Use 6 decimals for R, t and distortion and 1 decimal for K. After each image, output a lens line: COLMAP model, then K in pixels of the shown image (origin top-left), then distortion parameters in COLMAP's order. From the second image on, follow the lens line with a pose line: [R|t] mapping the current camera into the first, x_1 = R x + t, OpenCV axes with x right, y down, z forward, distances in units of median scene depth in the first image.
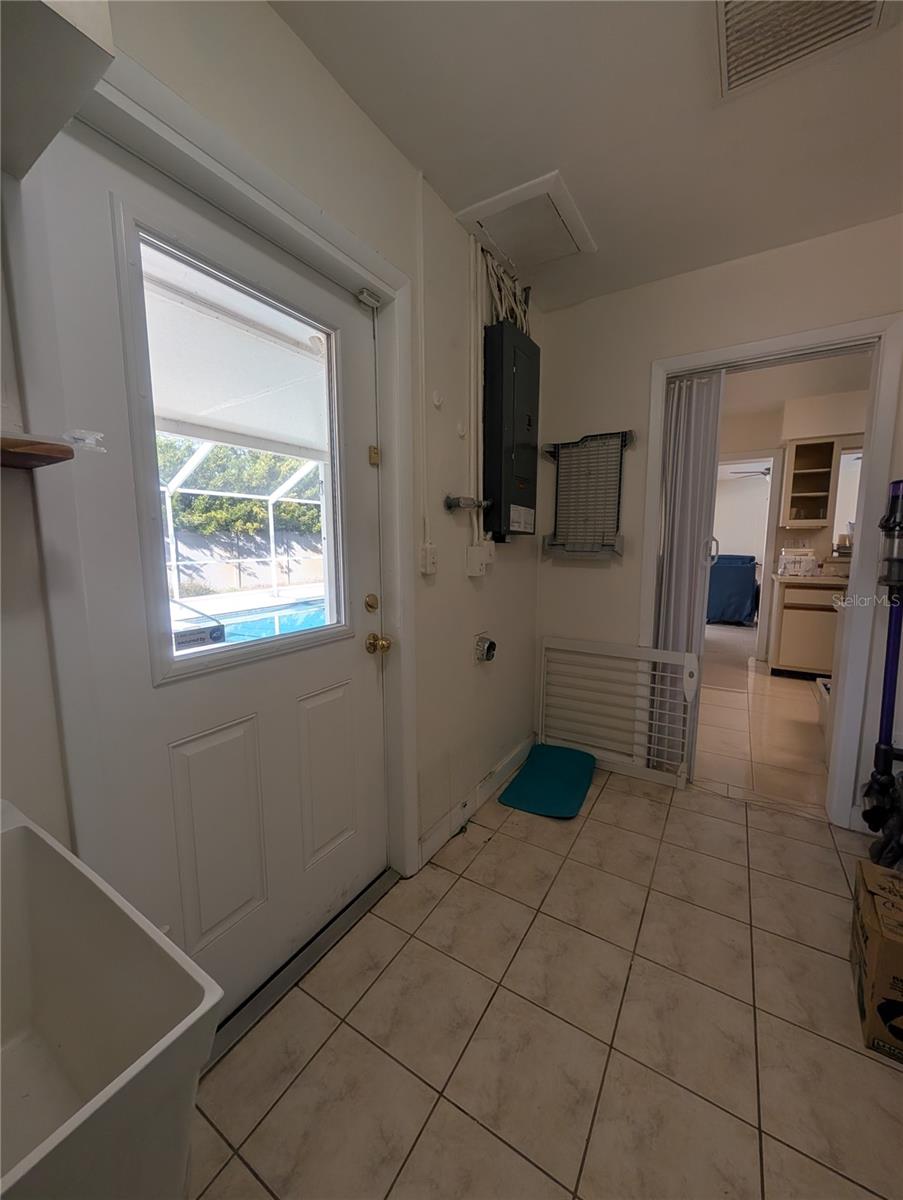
lens RADIAL K [[454.8, 0, 451.3], [0, 454.8, 592.1], [0, 0, 1]] dist [-0.000480, -0.000602]
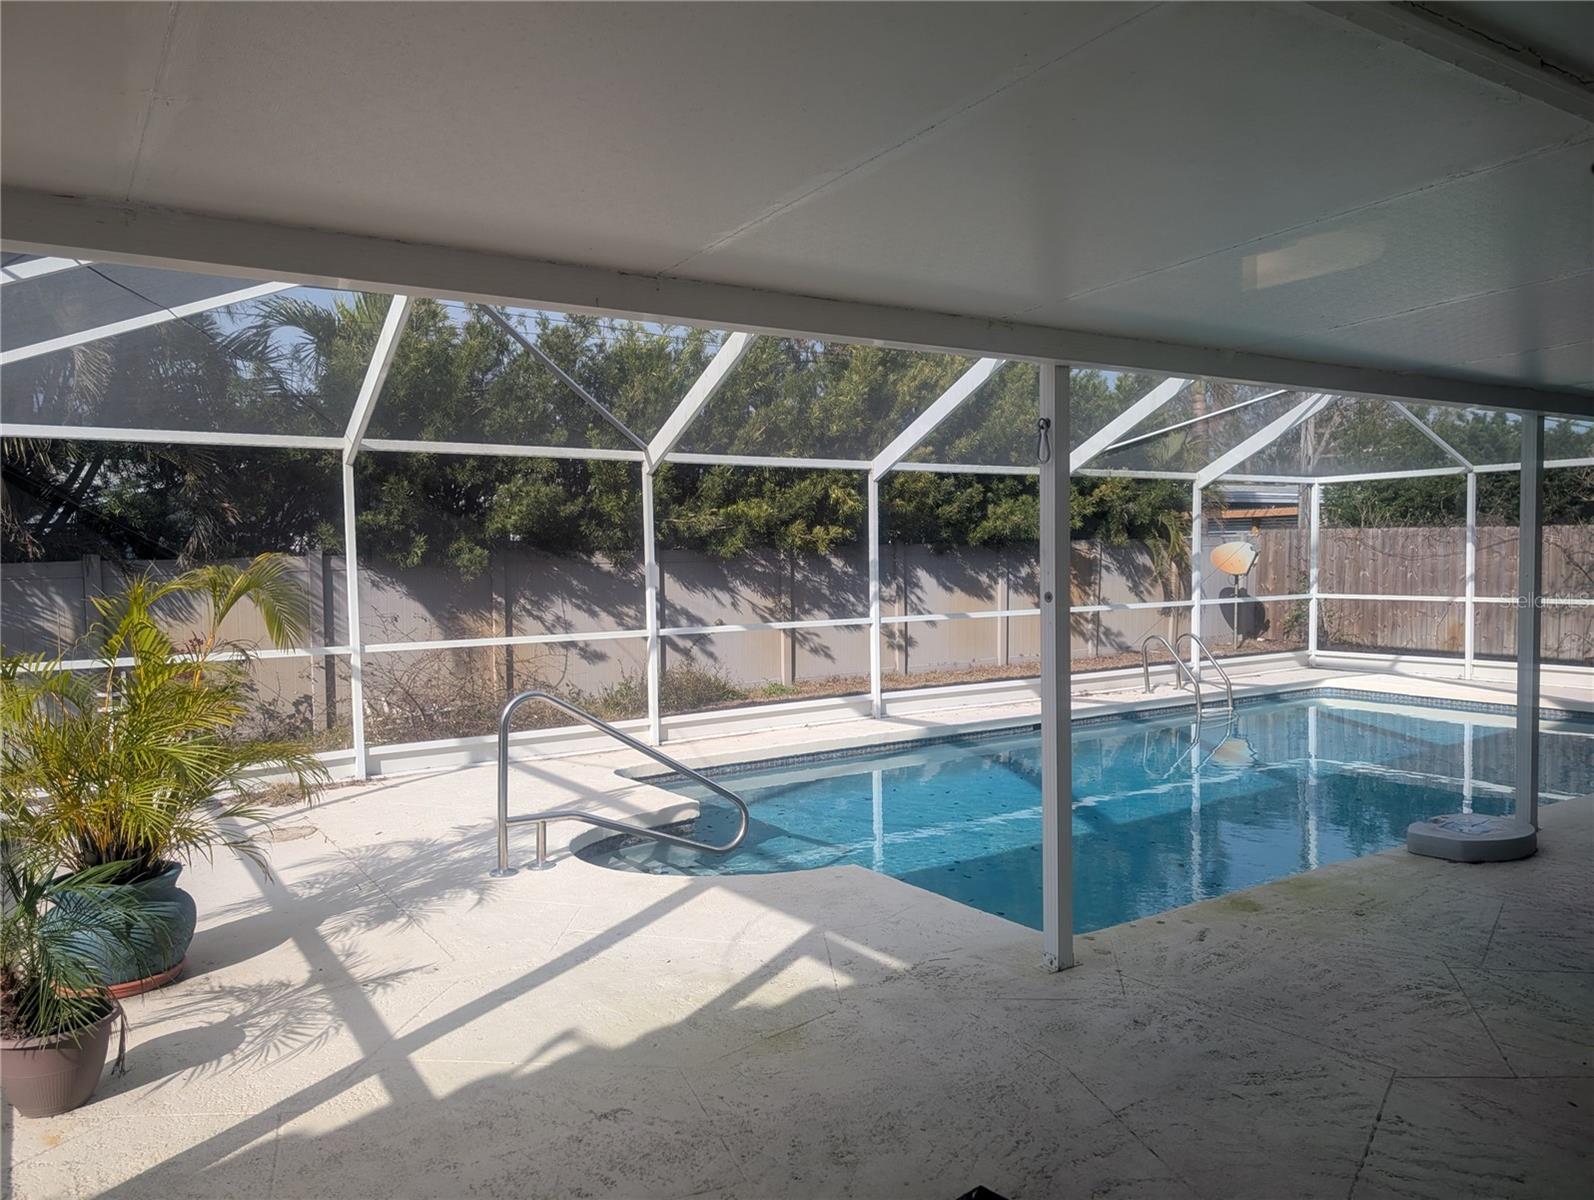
lens RADIAL K [[1140.0, 0, 797.1], [0, 1140.0, 602.0], [0, 0, 1]] dist [0.010860, 0.000291]
pose [[0.909223, 0.008323, -0.416226, -0.041780], [-0.036832, 0.997488, -0.060512, -0.023648], [0.414677, 0.070349, 0.907245, 0.080086]]
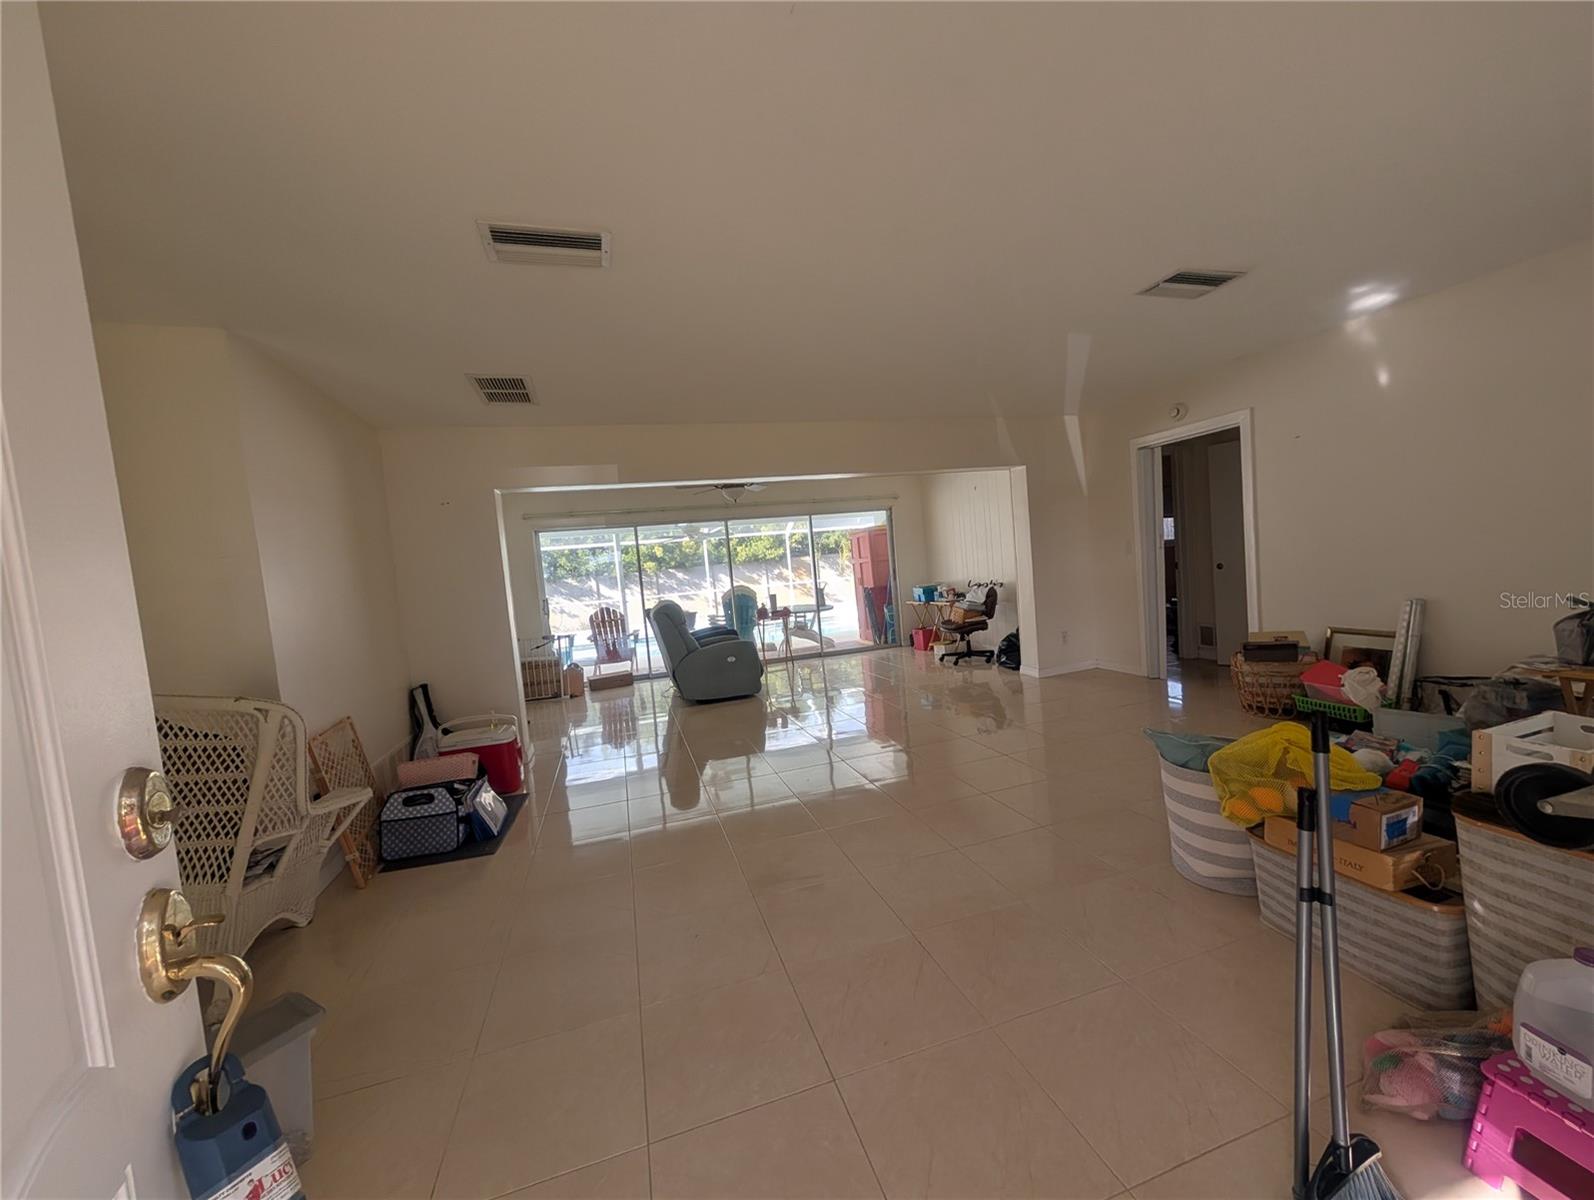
lens RADIAL K [[604.1, 0, 800.8], [0, 604.1, 601.7], [0, 0, 1]] dist [-0.000480, -0.000602]
pose [[0.750605, -0.023861, -0.660320, 0.778723], [0.007789, 0.999598, -0.027268, -0.020644], [0.660705, 0.015324, 0.750489, 0.184989]]
